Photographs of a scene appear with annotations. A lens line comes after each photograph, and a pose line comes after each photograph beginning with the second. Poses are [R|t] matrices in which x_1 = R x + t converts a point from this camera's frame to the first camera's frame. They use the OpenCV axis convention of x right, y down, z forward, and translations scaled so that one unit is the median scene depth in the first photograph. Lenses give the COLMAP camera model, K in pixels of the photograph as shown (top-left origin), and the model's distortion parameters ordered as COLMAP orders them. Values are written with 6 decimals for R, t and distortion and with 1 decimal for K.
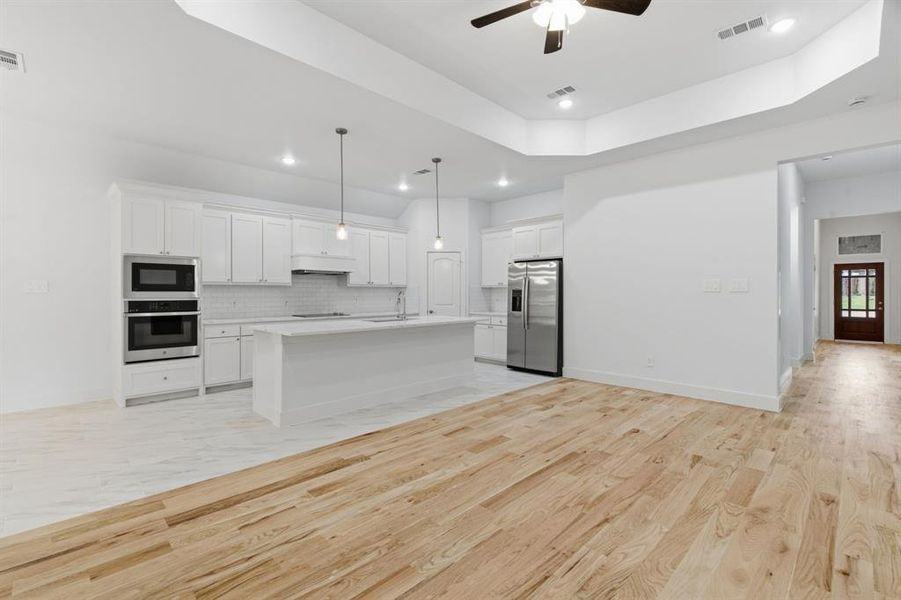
lens RADIAL K [[408.9, 0, 448.8], [0, 408.9, 287.5], [0, 0, 1]] dist [0.004694, -0.000461]
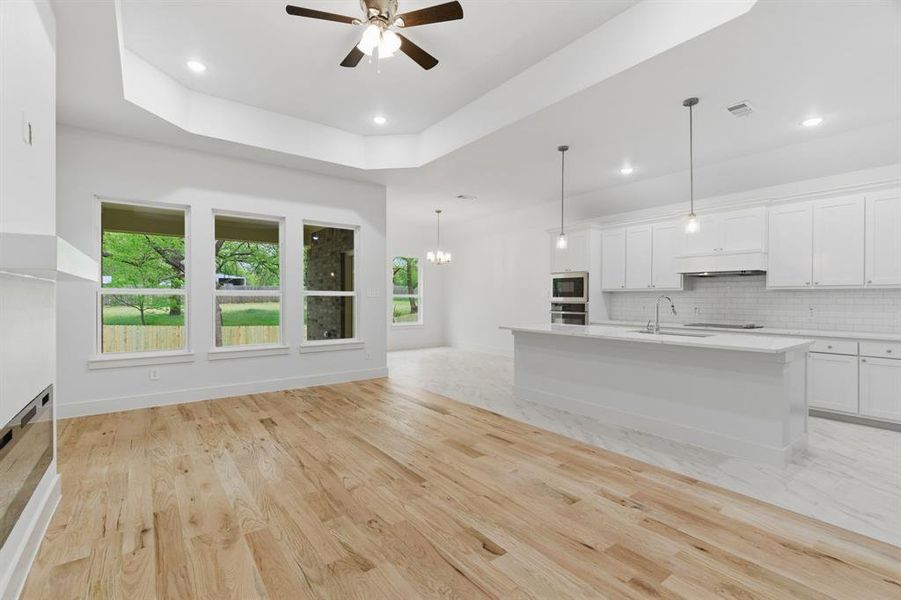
lens RADIAL K [[408.9, 0, 455.4], [0, 408.9, 301.6], [0, 0, 1]] dist [0.004694, -0.000461]
pose [[-0.132739, 0.010692, -0.991093, 1.219693], [0.009953, 0.999906, 0.009454, 0.012612], [0.991101, -0.008609, -0.132833, 1.243870]]
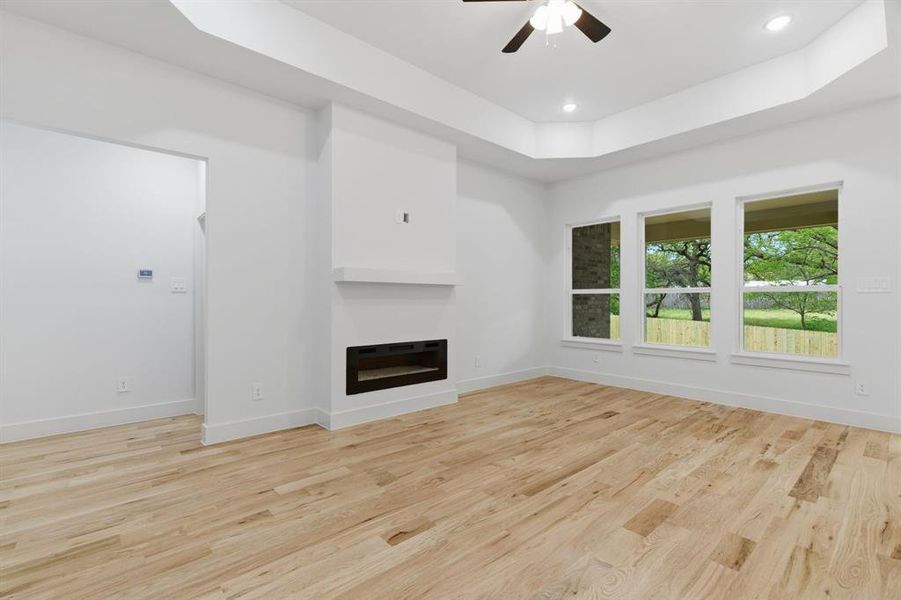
lens RADIAL K [[408.9, 0, 444.1], [0, 408.9, 299.4], [0, 0, 1]] dist [0.004694, -0.000461]
pose [[-0.997677, -0.002298, 0.068082, 0.434249], [-0.003267, 0.999895, -0.014127, 0.047436], [-0.068043, -0.014317, -0.997580, 1.874455]]
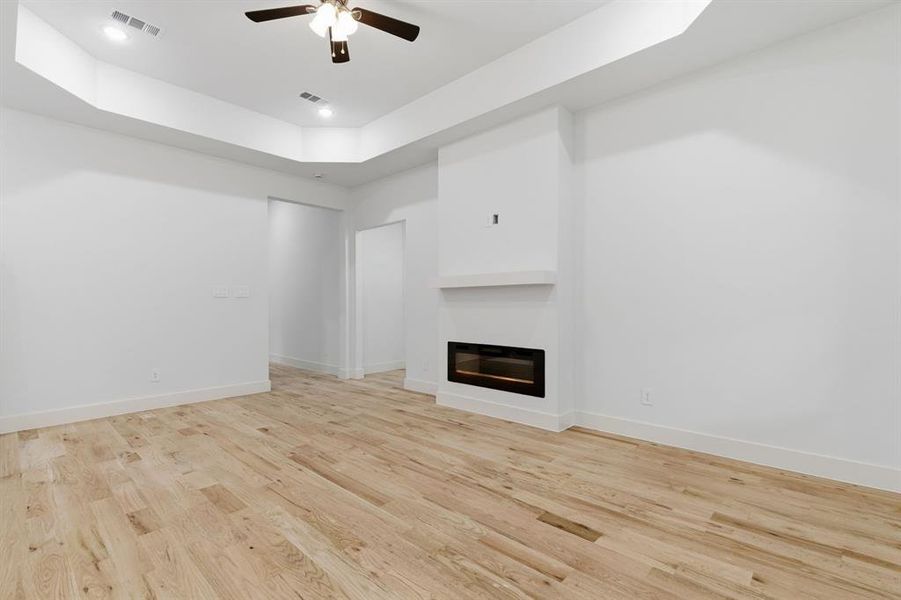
lens RADIAL K [[408.9, 0, 448.3], [0, 408.9, 308.0], [0, 0, 1]] dist [0.004694, -0.000461]
pose [[-0.032822, -0.012236, 0.999386, -0.719191], [-0.006358, 0.999907, 0.012033, 0.031714], [-0.999441, -0.005959, -0.032896, 0.687092]]
